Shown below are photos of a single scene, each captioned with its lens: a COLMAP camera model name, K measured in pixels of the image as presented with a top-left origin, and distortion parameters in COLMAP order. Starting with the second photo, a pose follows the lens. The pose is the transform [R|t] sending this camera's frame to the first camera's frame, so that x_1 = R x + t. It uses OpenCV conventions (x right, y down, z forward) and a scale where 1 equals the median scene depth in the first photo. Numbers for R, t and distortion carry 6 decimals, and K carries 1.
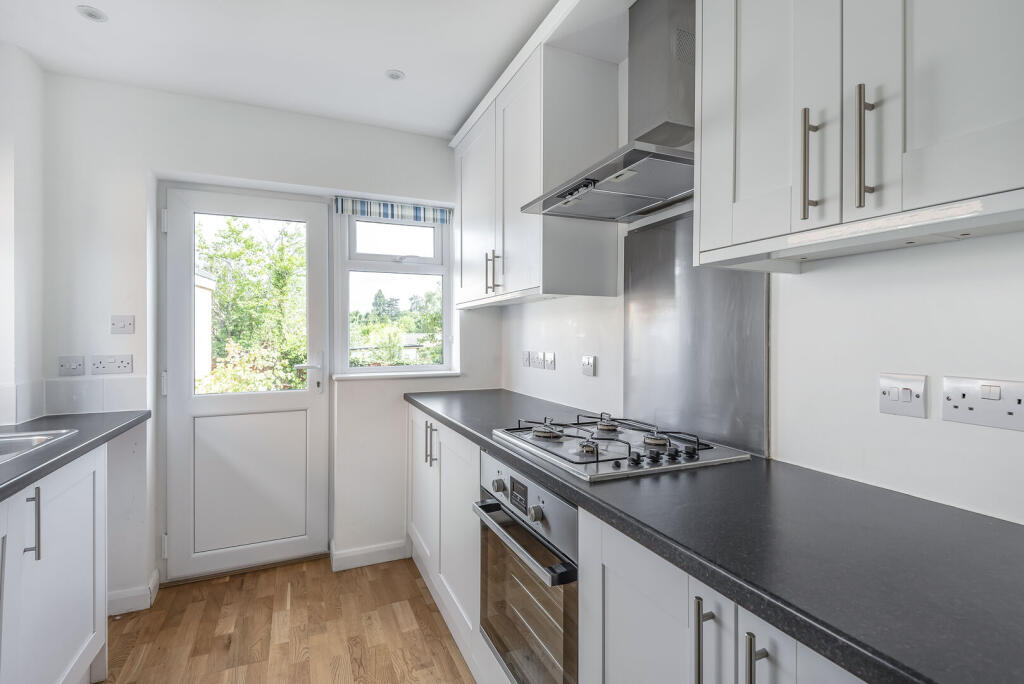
lens RADIAL K [[473.0, 0, 515.2], [0, 473.0, 335.3], [0, 0, 1]] dist [0.000654, -0.001405]
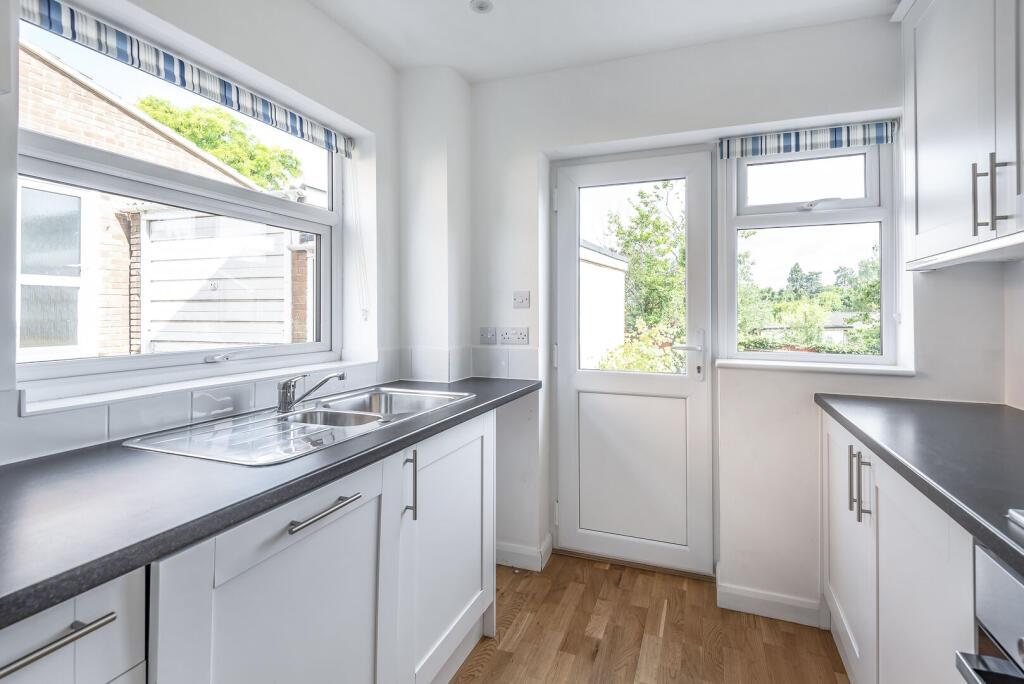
lens RADIAL K [[478.2, 0, 542.5], [0, 478.2, 302.7], [0, 0, 1]] dist [0.013194, -0.002928]
pose [[0.720348, -0.008505, -0.693561, -0.030999], [-0.007631, 0.999767, -0.020185, 0.006013], [0.693571, 0.019833, 0.720115, 0.207789]]
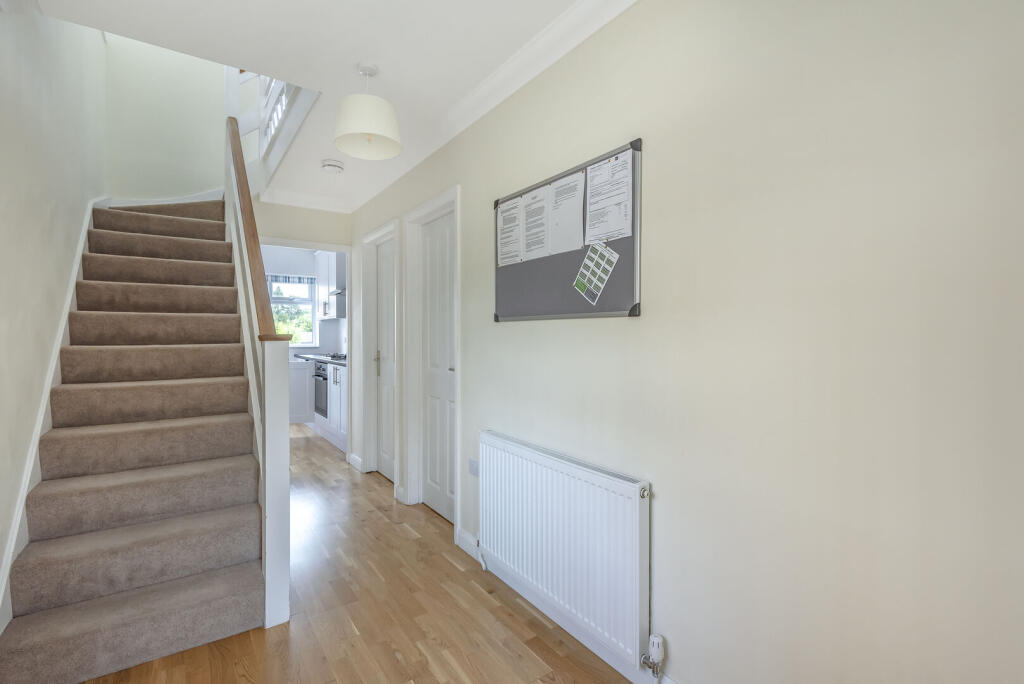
lens RADIAL K [[469.2, 0, 514.7], [0, 469.2, 338.3], [0, 0, 1]] dist [0.001305, 0.000040]
pose [[0.982387, -0.003730, 0.186820, 0.462009], [0.001628, 0.999934, 0.011407, 0.013680], [-0.186851, -0.010902, 0.982328, -1.712409]]
